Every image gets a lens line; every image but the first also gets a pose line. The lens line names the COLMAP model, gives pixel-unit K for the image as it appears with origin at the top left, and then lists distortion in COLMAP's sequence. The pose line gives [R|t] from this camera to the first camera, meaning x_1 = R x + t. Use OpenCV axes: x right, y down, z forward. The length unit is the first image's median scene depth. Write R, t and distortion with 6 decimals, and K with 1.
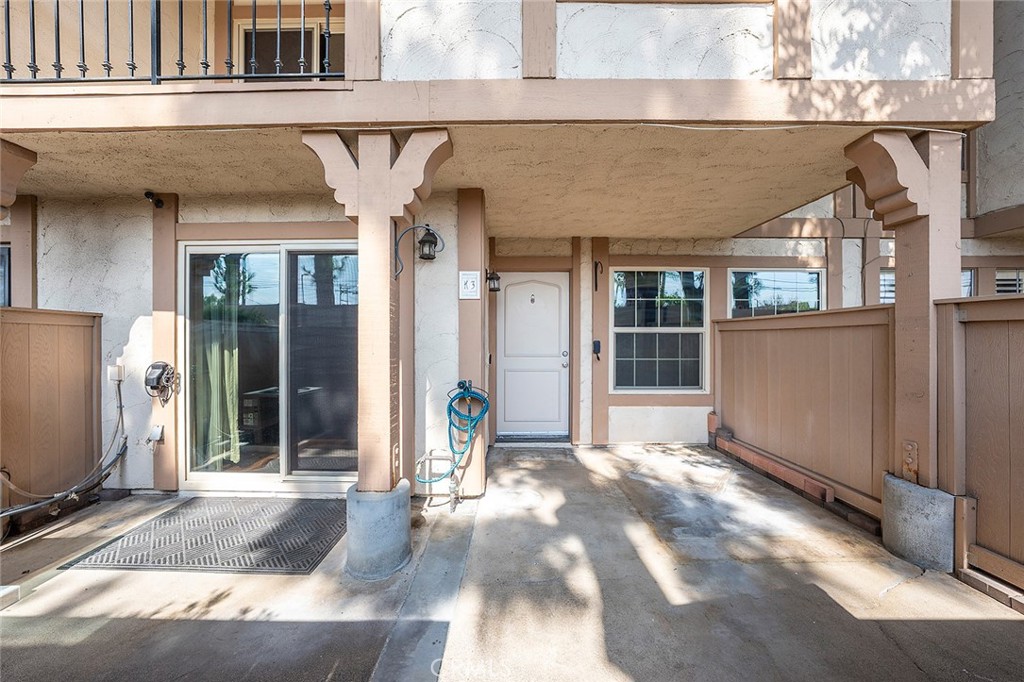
lens RADIAL K [[354.7, 0, 498.0], [0, 354.7, 341.4], [0, 0, 1]] dist [-0.018803, 0.003923]
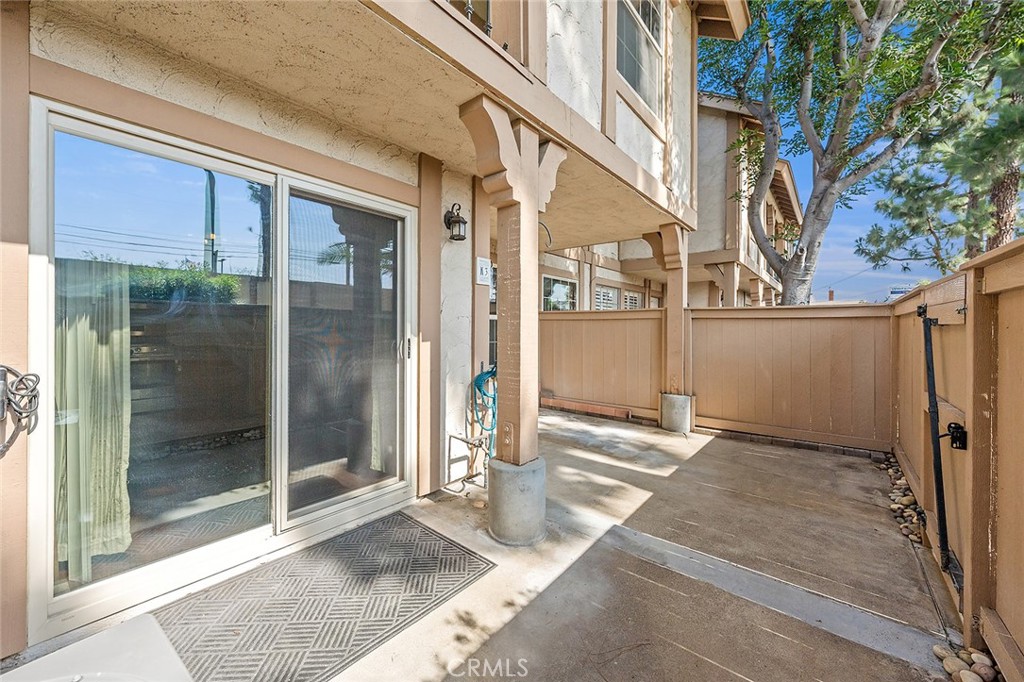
lens RADIAL K [[415.2, 0, 483.3], [0, 415.2, 333.1], [0, 0, 1]] dist [0.004146, -0.001199]
pose [[0.631296, 0.001874, 0.775540, -1.094405], [-0.003288, 0.999995, 0.000260, 0.029442], [-0.775535, -0.002714, 0.631299, 0.235863]]
